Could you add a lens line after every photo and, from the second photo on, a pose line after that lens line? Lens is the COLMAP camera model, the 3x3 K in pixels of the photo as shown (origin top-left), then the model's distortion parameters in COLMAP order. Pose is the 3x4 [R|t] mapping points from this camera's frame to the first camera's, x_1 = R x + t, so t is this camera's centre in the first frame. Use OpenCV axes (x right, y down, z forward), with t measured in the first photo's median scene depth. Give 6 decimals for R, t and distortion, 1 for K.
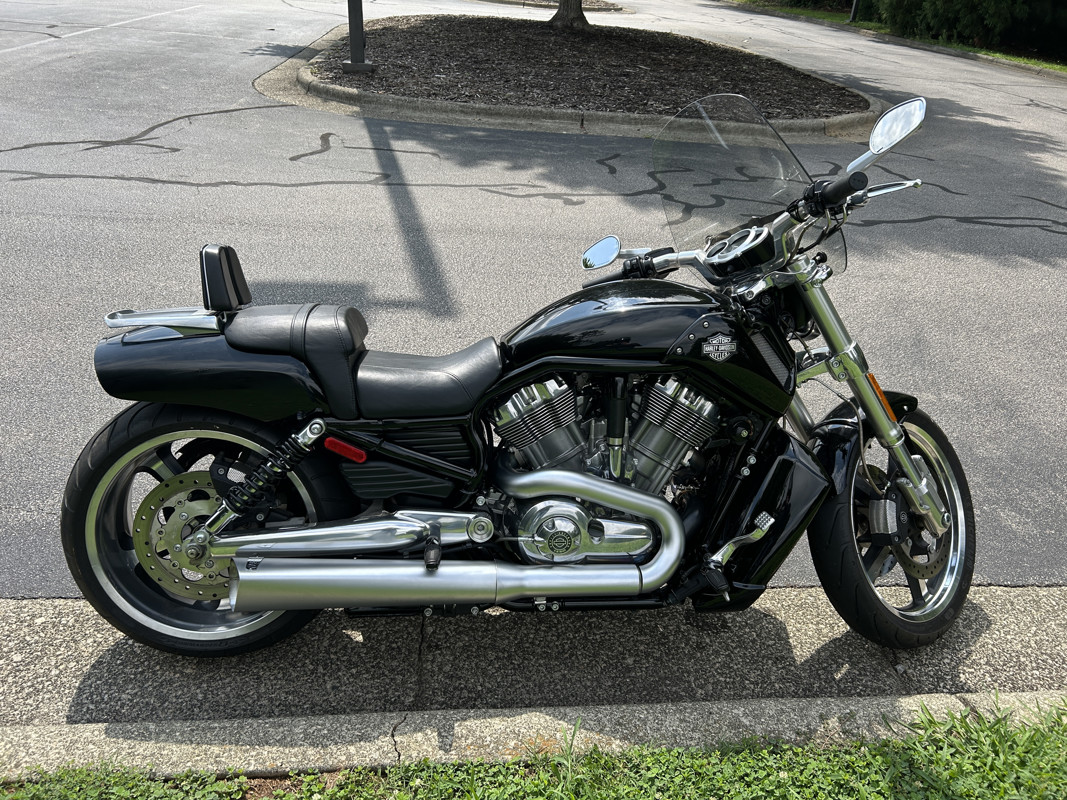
lens RADIAL K [[797.2, 0, 533.5], [0, 797.2, 400.0], [0, 0, 1]] dist [0.056436, -0.060623]
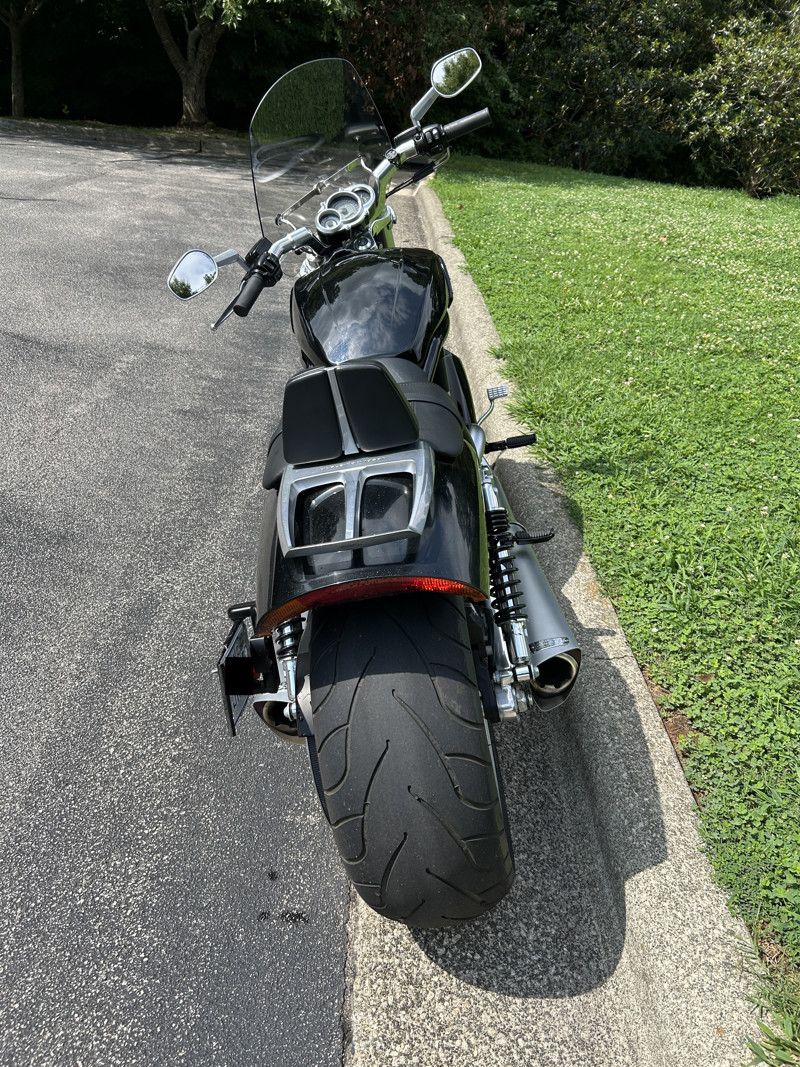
lens RADIAL K [[797.2, 0, 399.8], [0, 797.2, 535.5], [0, 0, 1]] dist [0.056436, -0.060623]
pose [[0.103499, -0.551984, 0.827407, -0.997732], [0.406191, 0.782800, 0.471416, -0.368177], [-0.907908, 0.287294, 0.305230, 0.809672]]
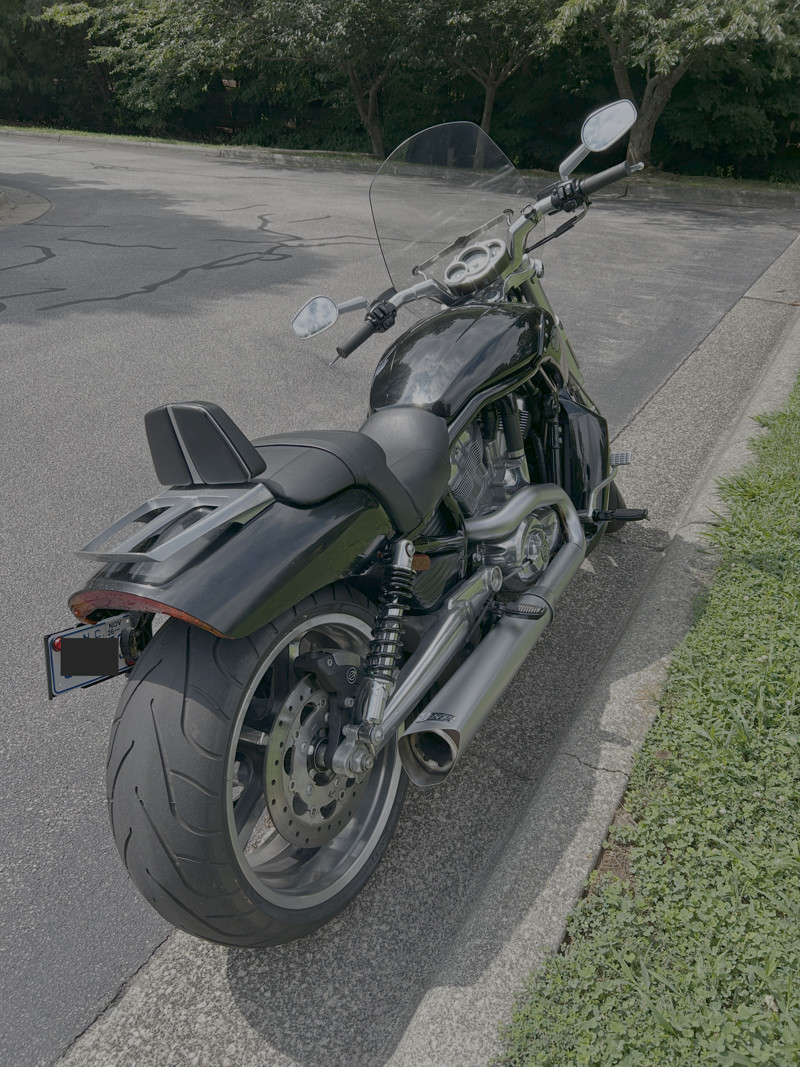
lens RADIAL K [[803.5, 0, 400.0], [0, 803.5, 533.5], [0, 0, 1]] dist [0.048546, -0.047602]
pose [[0.579935, -0.445589, 0.682001, -0.834877], [0.409198, 0.883217, 0.229095, -0.177172], [-0.704437, 0.146213, 0.694543, 0.383311]]
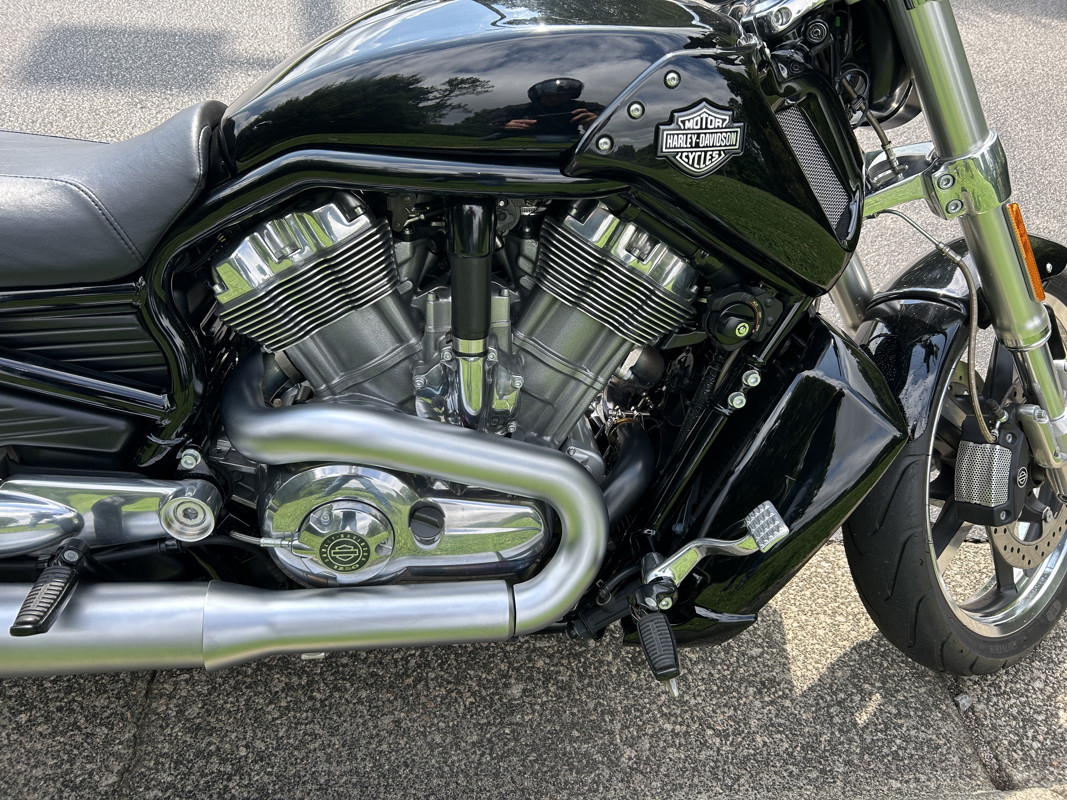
lens RADIAL K [[797.2, 0, 533.5], [0, 797.2, 400.0], [0, 0, 1]] dist [0.056436, -0.060623]
pose [[0.999720, 0.022477, 0.007358, 0.130977], [-0.023599, 0.968690, 0.247149, -0.032052], [-0.001573, -0.247254, 0.968949, 0.505680]]
